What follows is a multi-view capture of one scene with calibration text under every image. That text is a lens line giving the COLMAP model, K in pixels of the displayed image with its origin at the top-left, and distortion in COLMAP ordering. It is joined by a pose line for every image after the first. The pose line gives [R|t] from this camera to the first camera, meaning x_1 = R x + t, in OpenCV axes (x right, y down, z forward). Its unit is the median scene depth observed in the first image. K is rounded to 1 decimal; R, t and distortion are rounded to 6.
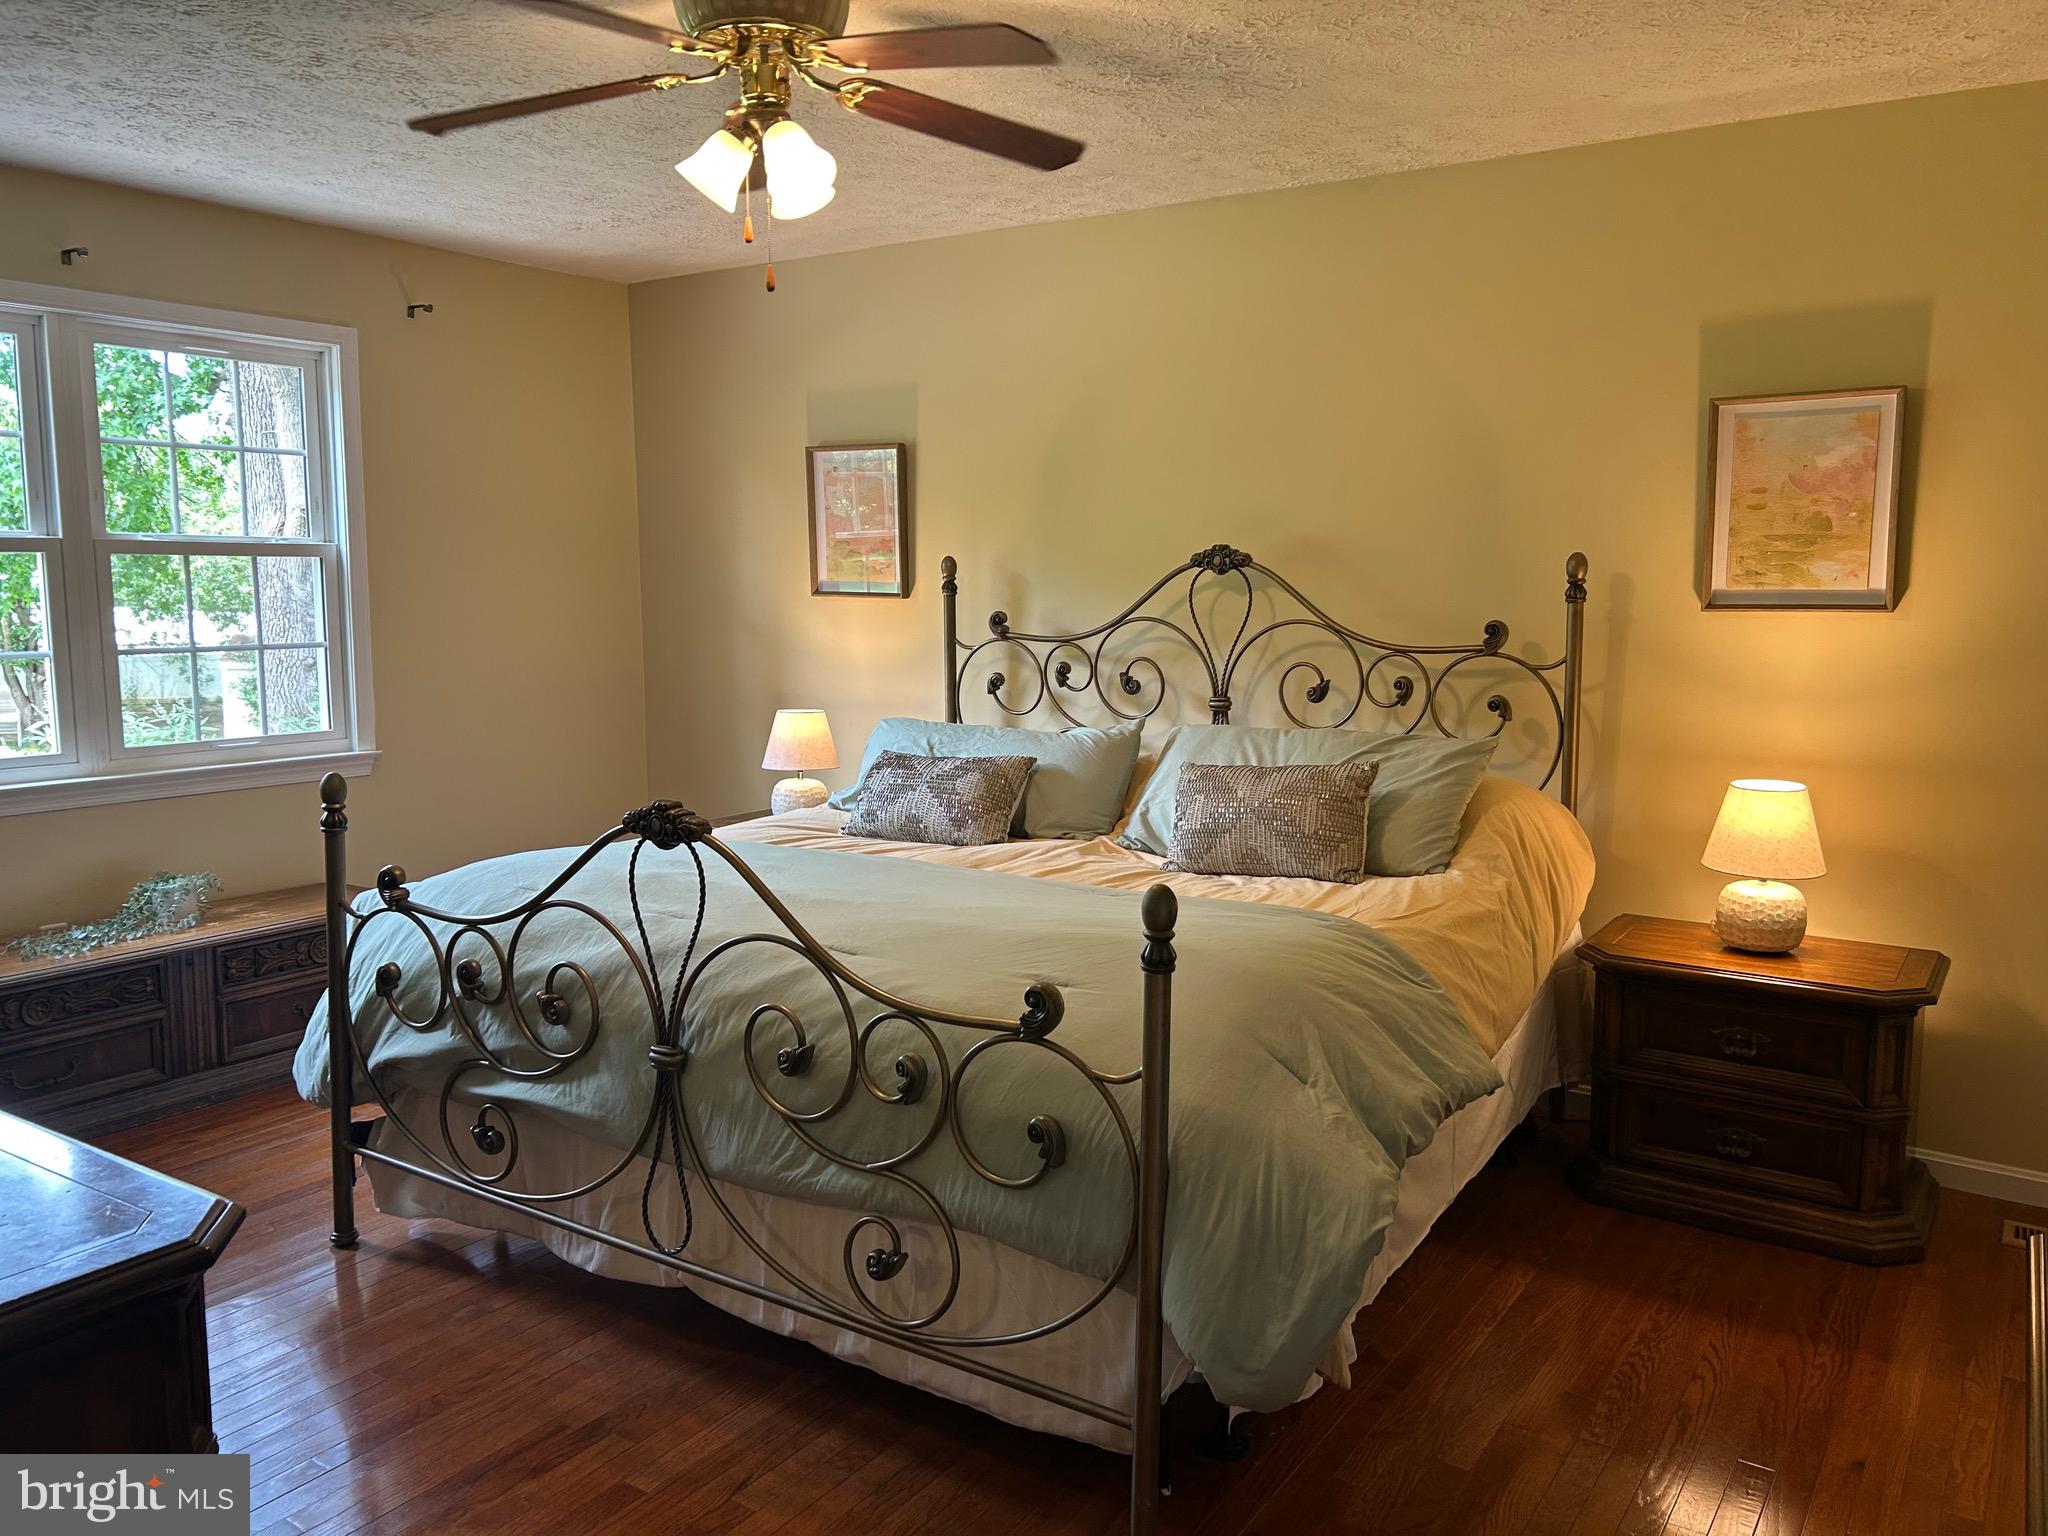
lens RADIAL K [[1531.4, 0, 1029.0], [0, 1531.4, 753.1], [0, 0, 1]] dist [0.044340, -0.054921]
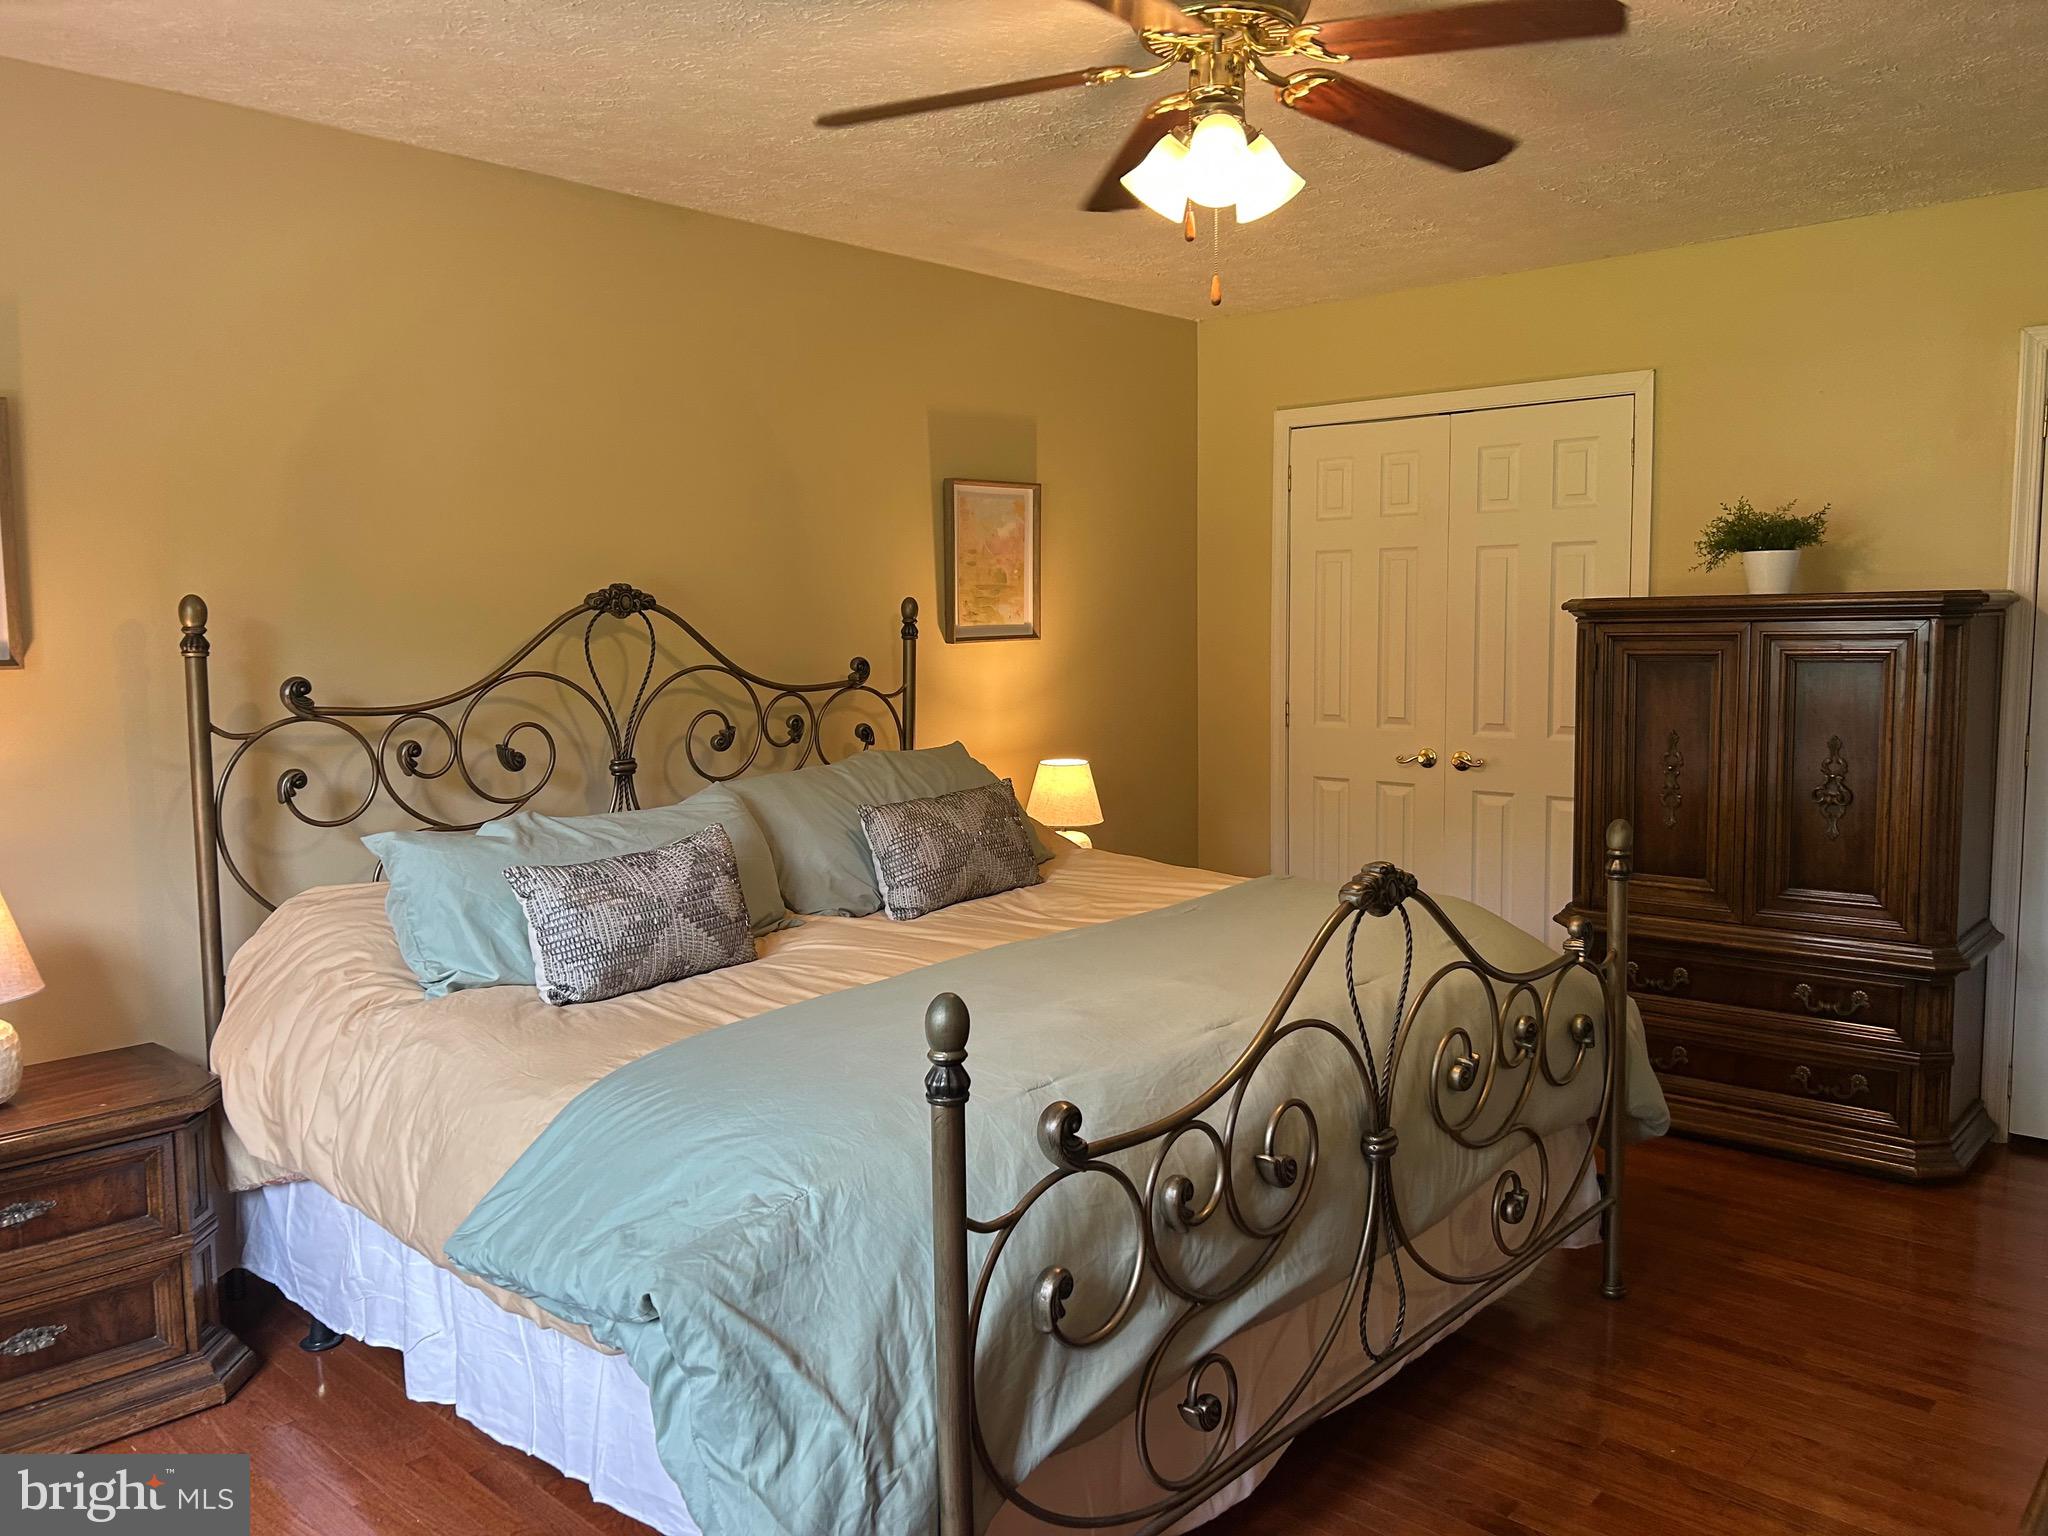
lens RADIAL K [[1531.4, 0, 1028.1], [0, 1531.4, 777.6], [0, 0, 1]] dist [0.044340, -0.054921]
pose [[0.157010, -0.110810, 0.981361, -0.817266], [0.124676, 0.987959, 0.091608, -0.090817], [-0.979696, 0.107969, 0.168935, 0.737038]]
